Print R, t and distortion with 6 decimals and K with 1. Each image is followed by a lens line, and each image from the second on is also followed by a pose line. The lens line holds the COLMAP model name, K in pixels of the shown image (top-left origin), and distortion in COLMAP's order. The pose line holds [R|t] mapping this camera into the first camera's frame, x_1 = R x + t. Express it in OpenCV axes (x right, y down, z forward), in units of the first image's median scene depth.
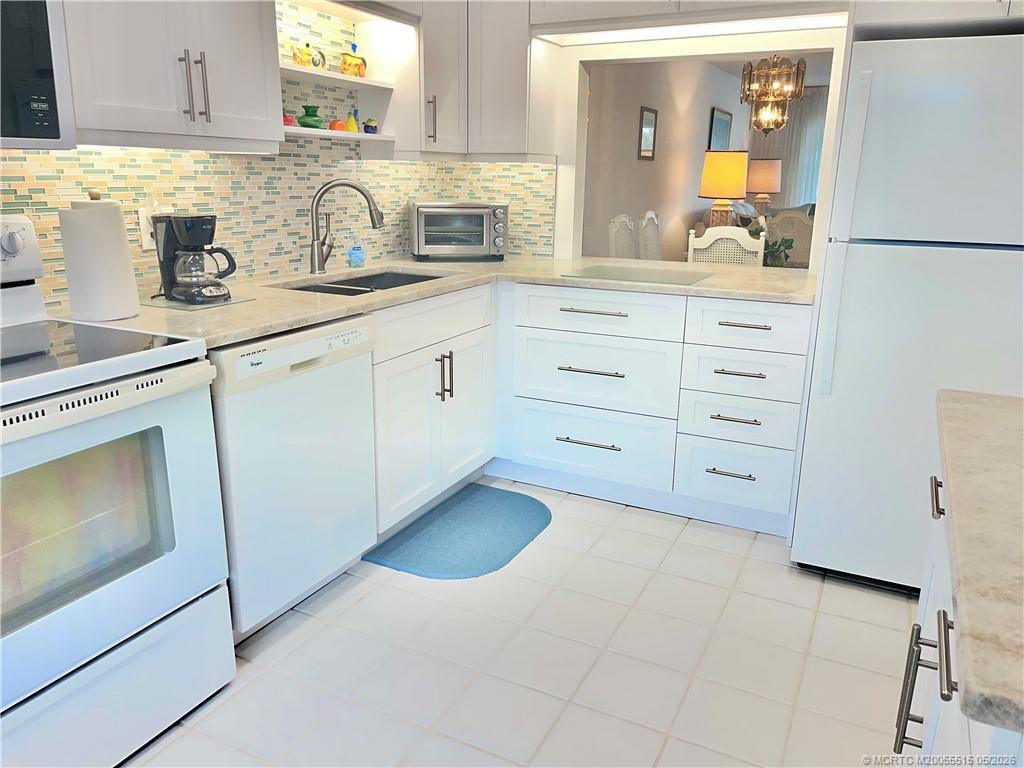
lens RADIAL K [[775.1, 0, 510.5], [0, 775.1, 384.9], [0, 0, 1]] dist [0.049092, -0.070227]
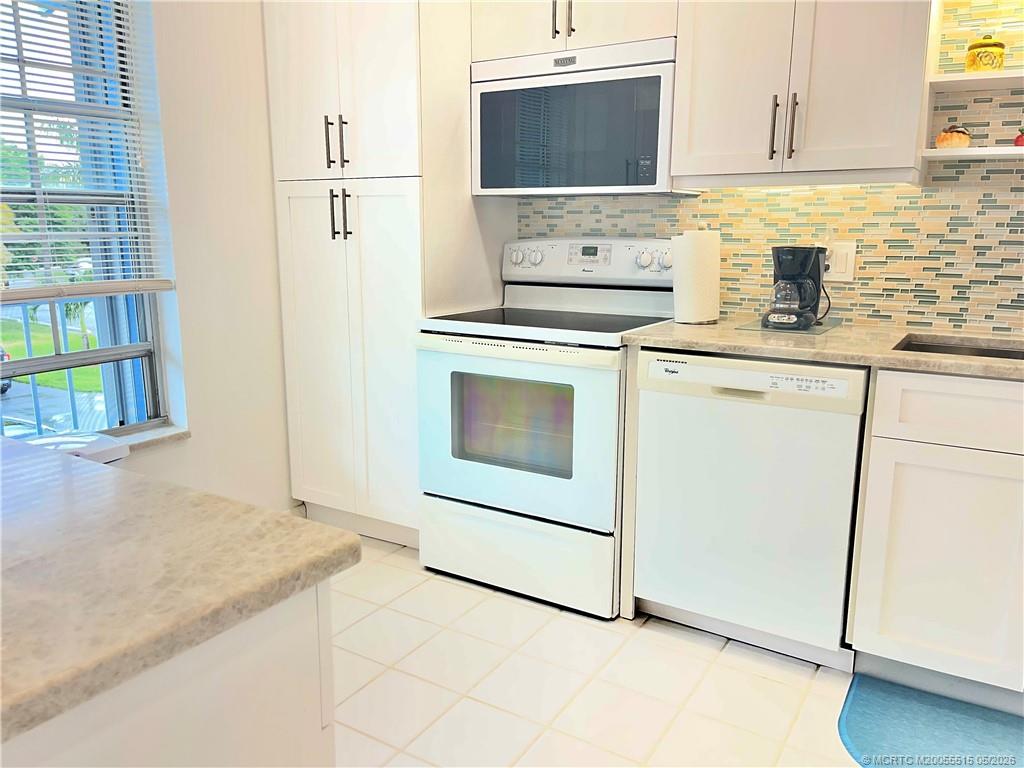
lens RADIAL K [[775.1, 0, 517.4], [0, 775.1, 385.6], [0, 0, 1]] dist [0.049092, -0.070227]
pose [[-0.094476, 0.181355, -0.978869, 0.679284], [-0.266922, 0.942650, 0.200407, -0.147799], [0.959076, 0.280215, -0.040650, 0.716937]]
